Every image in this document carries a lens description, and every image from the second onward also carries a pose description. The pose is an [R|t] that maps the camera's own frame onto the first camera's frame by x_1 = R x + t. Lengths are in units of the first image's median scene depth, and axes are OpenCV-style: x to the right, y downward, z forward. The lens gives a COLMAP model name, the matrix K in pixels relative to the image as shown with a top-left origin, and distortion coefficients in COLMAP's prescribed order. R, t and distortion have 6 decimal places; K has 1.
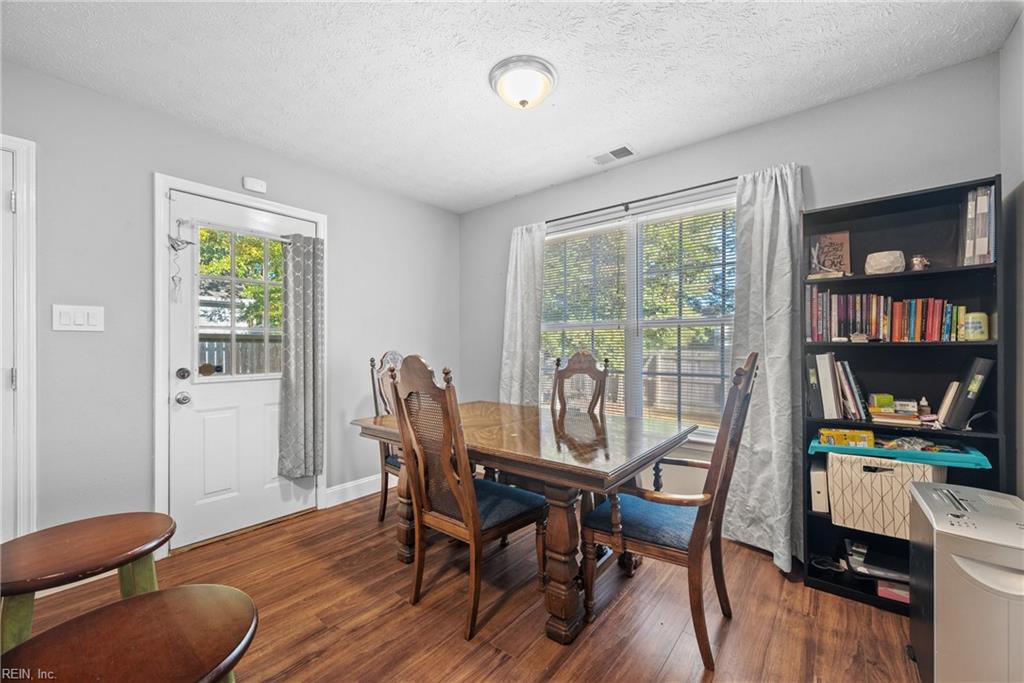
lens RADIAL K [[404.8, 0, 510.2], [0, 404.8, 345.8], [0, 0, 1]] dist [0.000317, -0.000012]
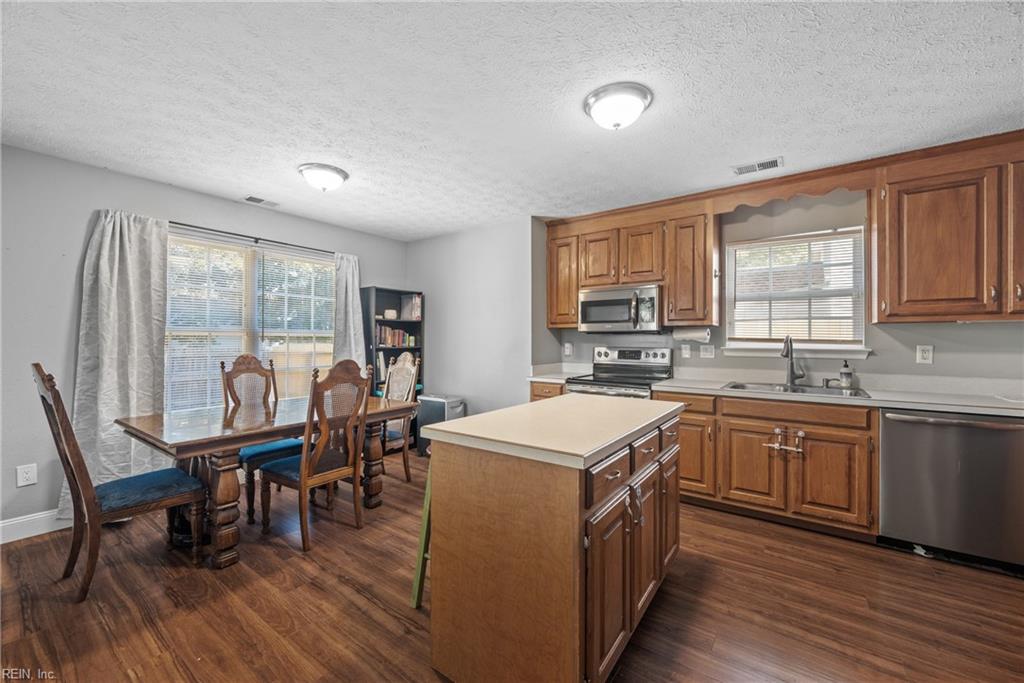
lens RADIAL K [[404.8, 0, 510.2], [0, 404.8, 345.8], [0, 0, 1]] dist [0.000317, -0.000012]
pose [[-0.059758, -0.008397, 0.998178, -1.528470], [-0.001891, 0.999964, 0.008299, -0.034895], [-0.998211, -0.001391, -0.059772, 0.412468]]
